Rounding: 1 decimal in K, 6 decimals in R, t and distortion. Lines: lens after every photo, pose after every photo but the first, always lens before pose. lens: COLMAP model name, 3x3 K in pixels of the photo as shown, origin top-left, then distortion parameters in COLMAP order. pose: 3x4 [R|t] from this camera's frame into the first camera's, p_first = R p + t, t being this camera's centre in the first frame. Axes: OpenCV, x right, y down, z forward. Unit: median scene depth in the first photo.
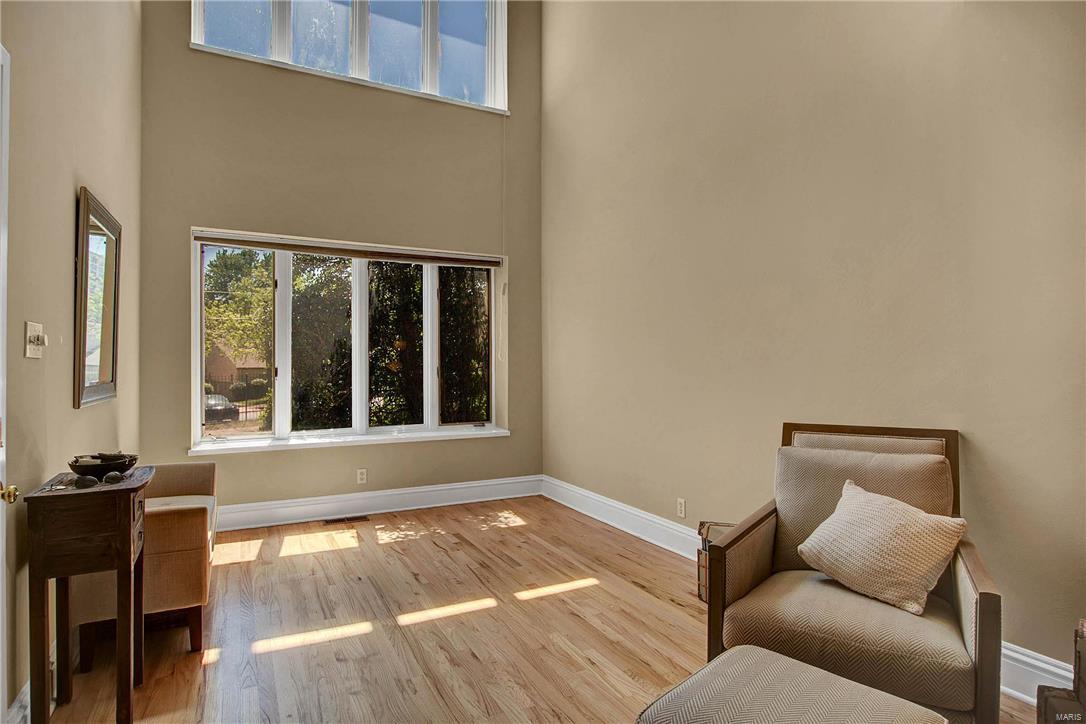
lens RADIAL K [[588.1, 0, 553.3], [0, 588.1, 362.8], [0, 0, 1]] dist [-0.004919, -0.000776]
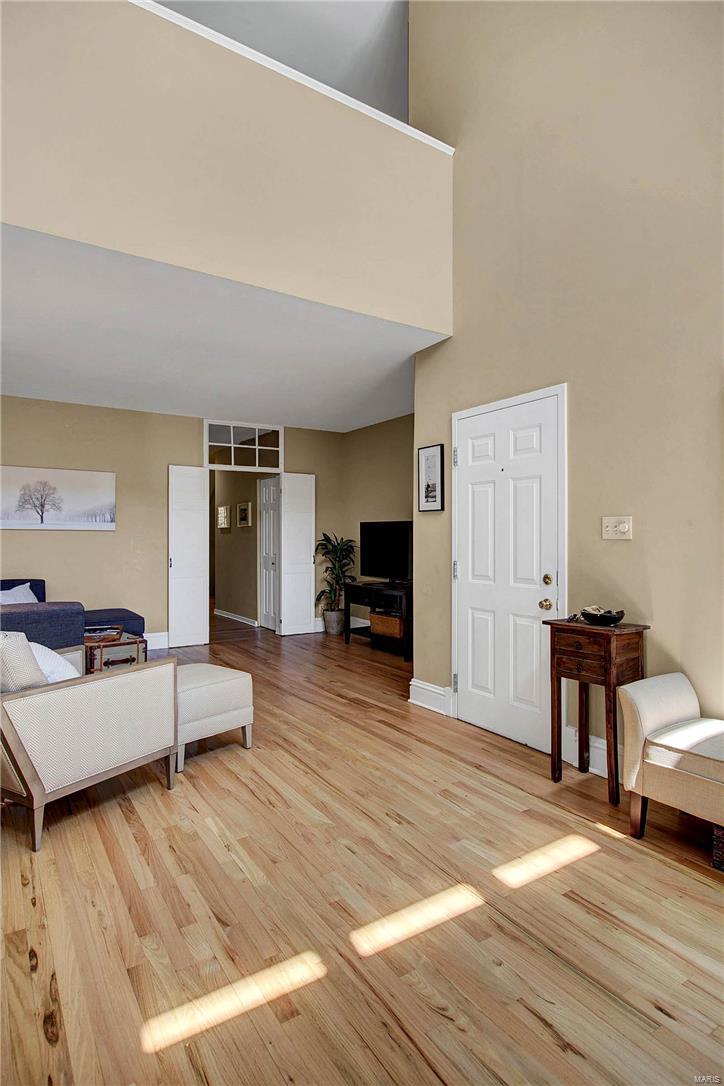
lens RADIAL K [[588.1, 0, 381.8], [0, 588.1, 538.2], [0, 0, 1]] dist [-0.004919, -0.000776]
pose [[-0.993780, -0.002016, -0.111347, -0.042633], [-0.001683, 0.999994, -0.003084, -0.002129], [0.111353, -0.002877, -0.993777, 1.072984]]
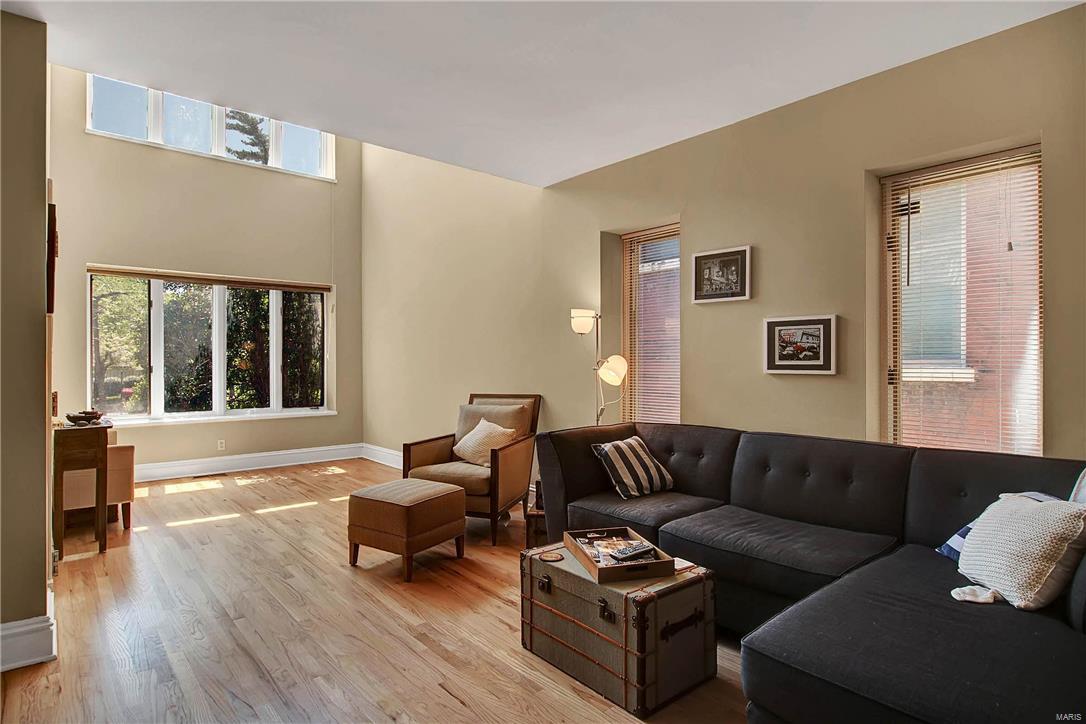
lens RADIAL K [[588.1, 0, 547.0], [0, 588.1, 361.0], [0, 0, 1]] dist [-0.004919, -0.000776]
pose [[0.976666, -0.001523, 0.214756, 0.130837], [0.001430, 0.999999, 0.000588, -0.003082], [-0.214757, -0.000268, 0.976667, -0.537648]]
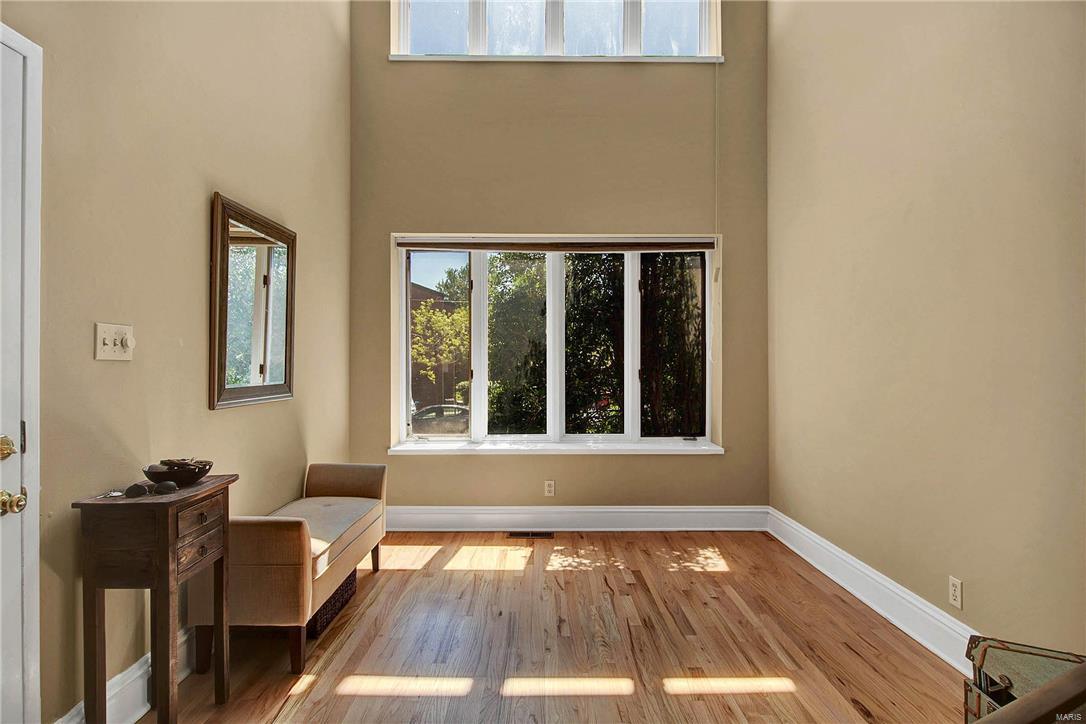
lens RADIAL K [[588.1, 0, 547.6], [0, 588.1, 363.4], [0, 0, 1]] dist [-0.004919, -0.000776]
pose [[0.888963, -0.001172, -0.457977, 0.097195], [0.000417, 0.999998, -0.001750, -0.000313], [0.457979, 0.001365, 0.888962, 0.194837]]
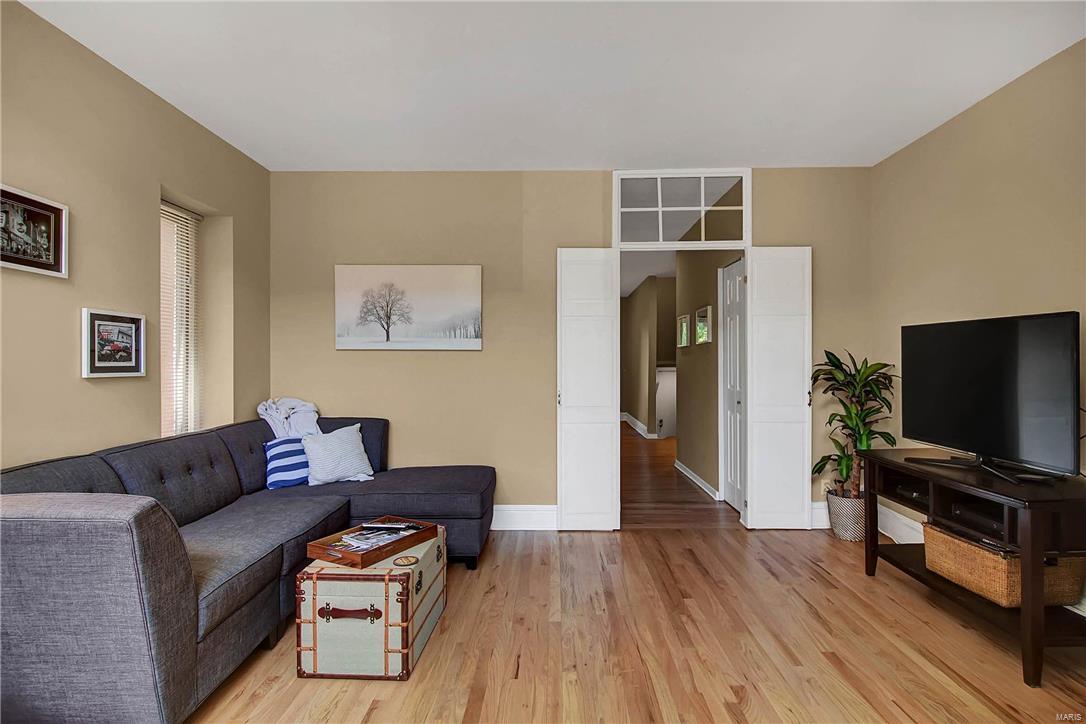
lens RADIAL K [[588.1, 0, 552.1], [0, 588.1, 364.2], [0, 0, 1]] dist [-0.004919, -0.000776]
pose [[-0.878756, -0.000158, 0.477271, -0.122830], [-0.000491, 1.000000, -0.000572, -0.000127], [-0.477271, -0.000737, -0.878756, 0.405718]]
